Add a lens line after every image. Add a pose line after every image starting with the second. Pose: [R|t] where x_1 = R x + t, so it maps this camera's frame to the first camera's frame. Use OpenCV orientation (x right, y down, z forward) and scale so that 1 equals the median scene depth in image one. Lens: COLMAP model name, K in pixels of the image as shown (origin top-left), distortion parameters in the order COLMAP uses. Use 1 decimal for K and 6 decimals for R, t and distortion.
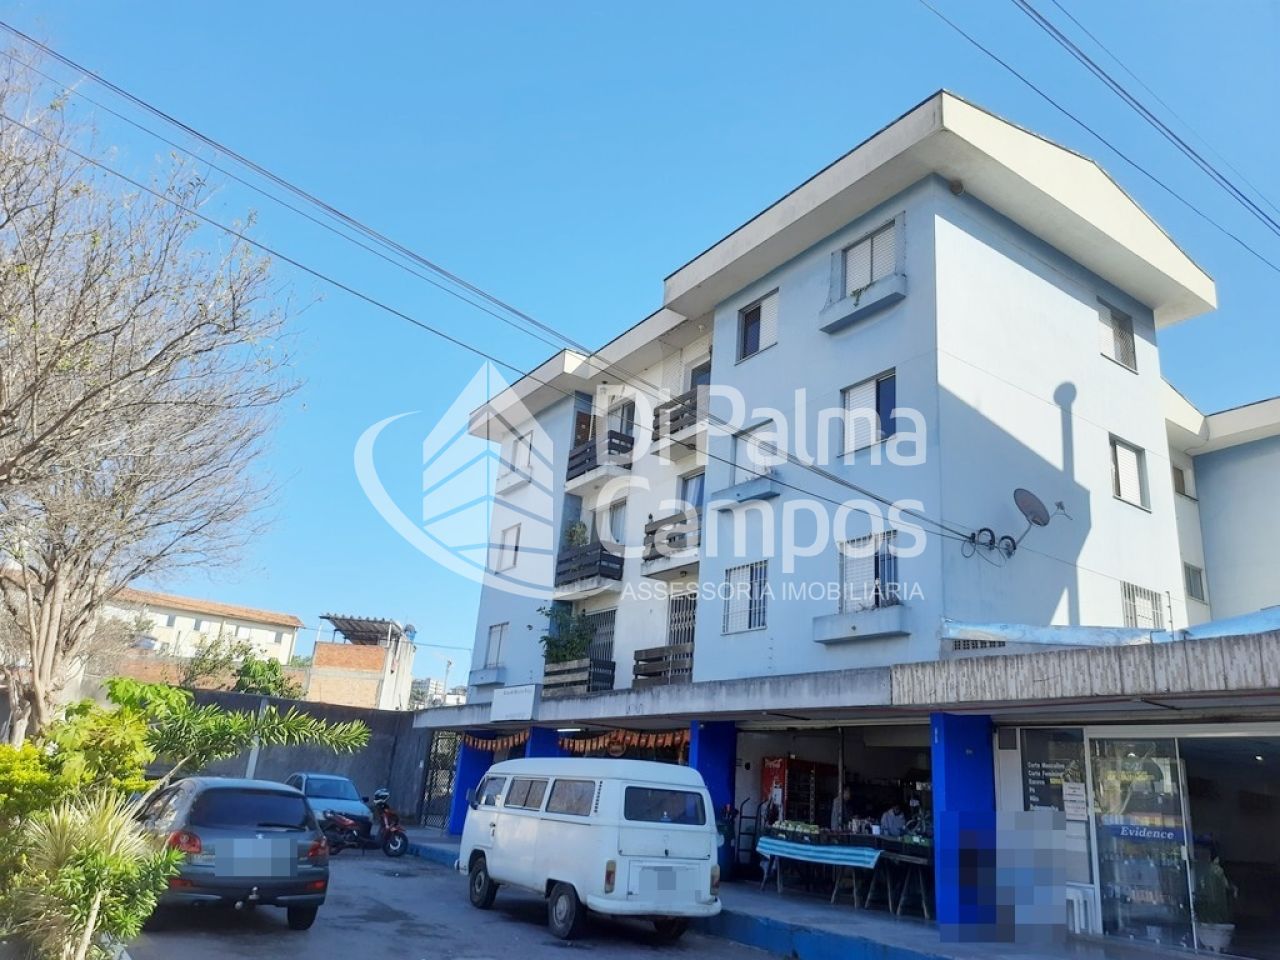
lens RADIAL K [[928.7, 0, 648.5], [0, 928.7, 481.2], [0, 0, 1]] dist [0.078057, -0.037627]
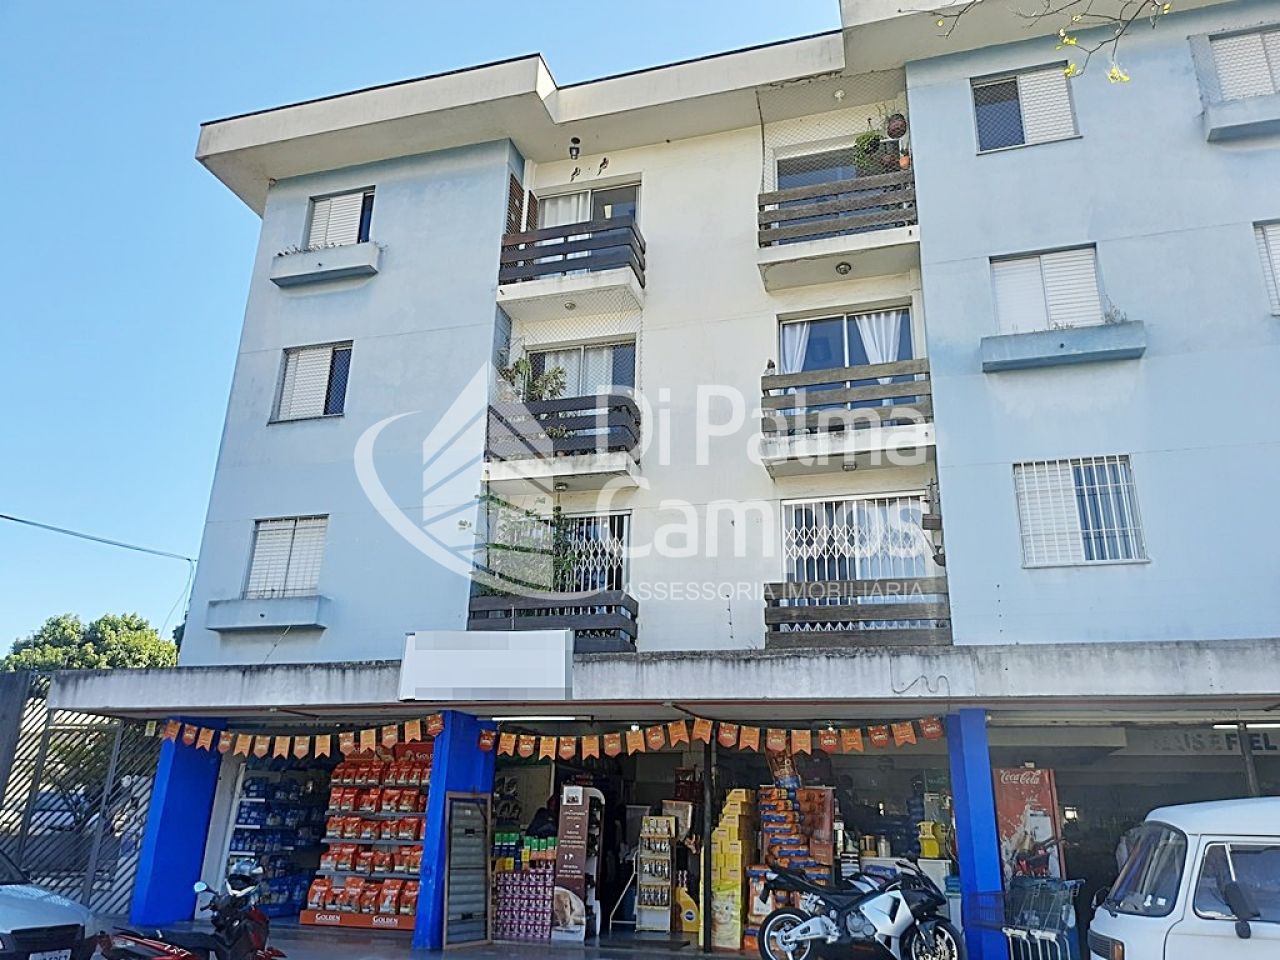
lens RADIAL K [[928.7, 0, 636.5], [0, 928.7, 489.4], [0, 0, 1]] dist [0.078057, -0.037627]
pose [[0.776689, 0.174312, 0.605284, -0.408458], [-0.177332, 0.982589, -0.055421, 0.163839], [-0.604407, -0.064291, 0.794078, 0.575515]]
